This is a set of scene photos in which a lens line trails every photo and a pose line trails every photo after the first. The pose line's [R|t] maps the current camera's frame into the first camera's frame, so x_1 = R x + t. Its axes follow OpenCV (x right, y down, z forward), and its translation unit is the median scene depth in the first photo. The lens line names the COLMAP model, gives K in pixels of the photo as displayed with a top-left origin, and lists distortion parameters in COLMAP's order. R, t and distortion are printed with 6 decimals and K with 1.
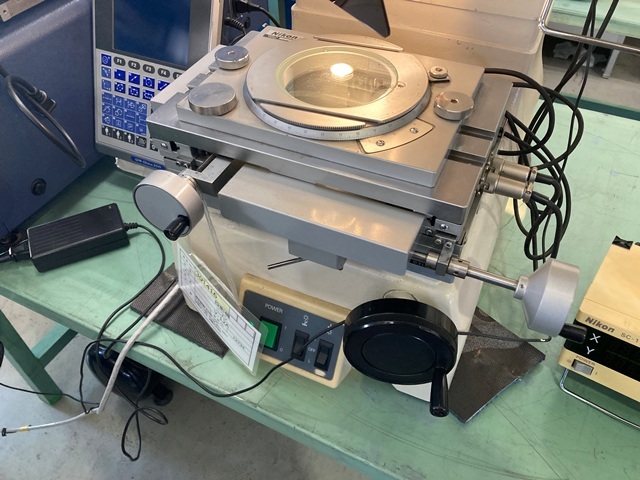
lens RADIAL K [[546.5, 0, 320.0], [0, 546.5, 240.0], [0, 0, 1]] dist [0.004165, 0.005608]
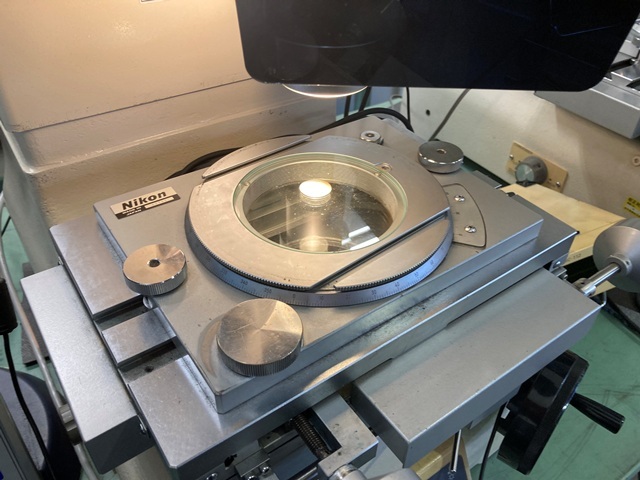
lens RADIAL K [[546.5, 0, 320.0], [0, 546.5, 240.0], [0, 0, 1]] dist [0.004165, 0.005608]
pose [[0.477686, -0.529838, 0.700777, -0.443475], [0.588564, 0.785204, 0.192475, -0.359825], [-0.652234, 0.320509, 0.686924, 0.489011]]
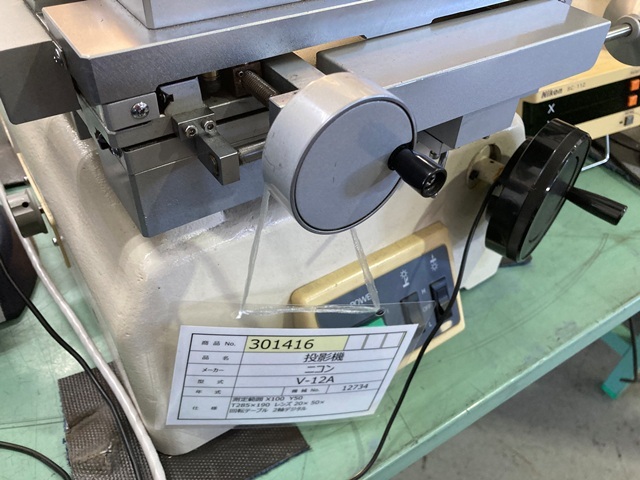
lens RADIAL K [[546.5, 0, 320.0], [0, 546.5, 240.0], [0, 0, 1]] dist [0.004165, 0.005608]
pose [[0.487786, -0.552720, 0.675696, -0.519734], [0.570315, 0.787778, 0.232692, -0.109027], [-0.660913, 0.271856, 0.699492, 0.603892]]
